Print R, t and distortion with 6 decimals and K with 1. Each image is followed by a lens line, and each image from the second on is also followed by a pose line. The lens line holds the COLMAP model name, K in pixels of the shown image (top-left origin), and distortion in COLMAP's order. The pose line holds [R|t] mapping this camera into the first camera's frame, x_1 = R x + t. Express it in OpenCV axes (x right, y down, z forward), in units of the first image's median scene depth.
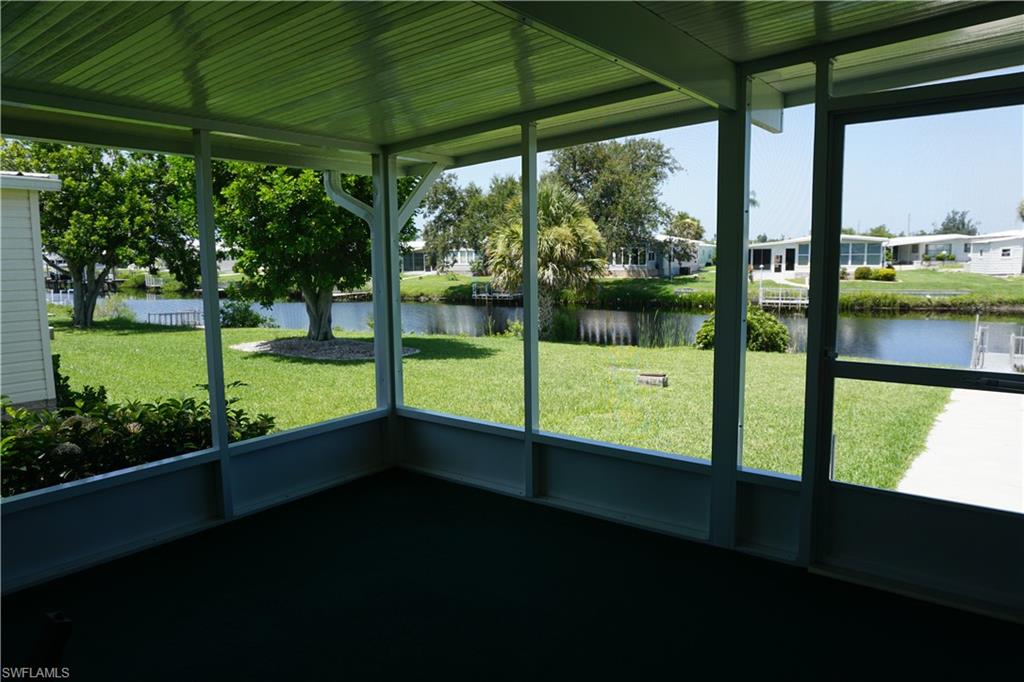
lens RADIAL K [[689.5, 0, 511.3], [0, 689.5, 340.3], [0, 0, 1]] dist [-0.039326, 0.030831]
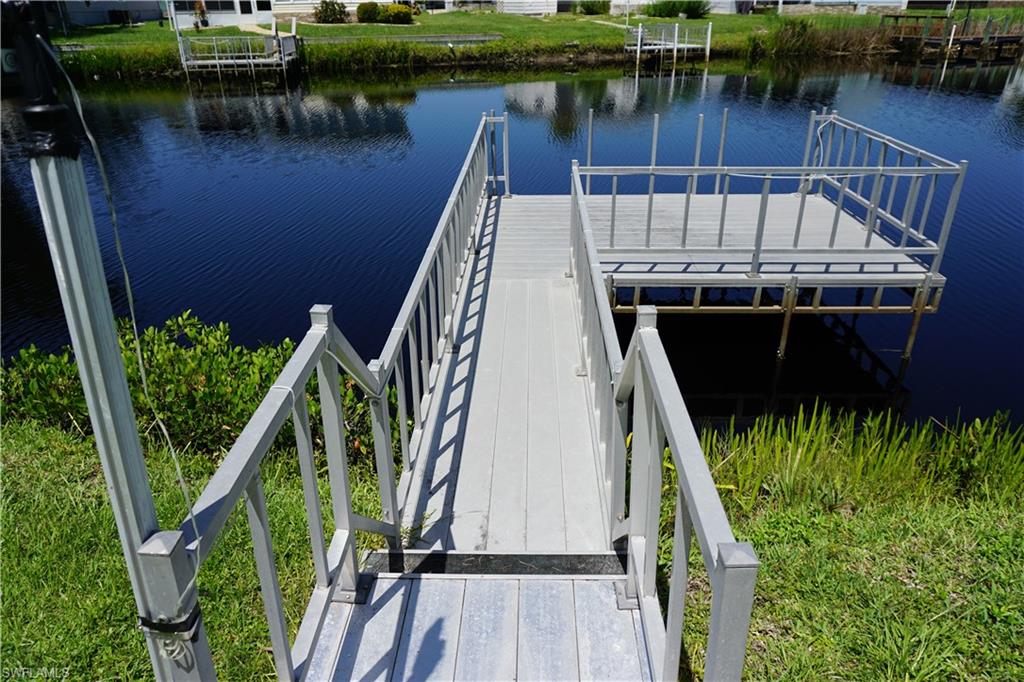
lens RADIAL K [[689.5, 0, 511.3], [0, 689.5, 340.3], [0, 0, 1]] dist [-0.039326, 0.030831]
pose [[0.832934, -0.238719, 0.499234, 0.244998], [0.065847, 0.938512, 0.338908, -0.014793], [-0.549441, -0.249414, 0.797438, 0.339320]]
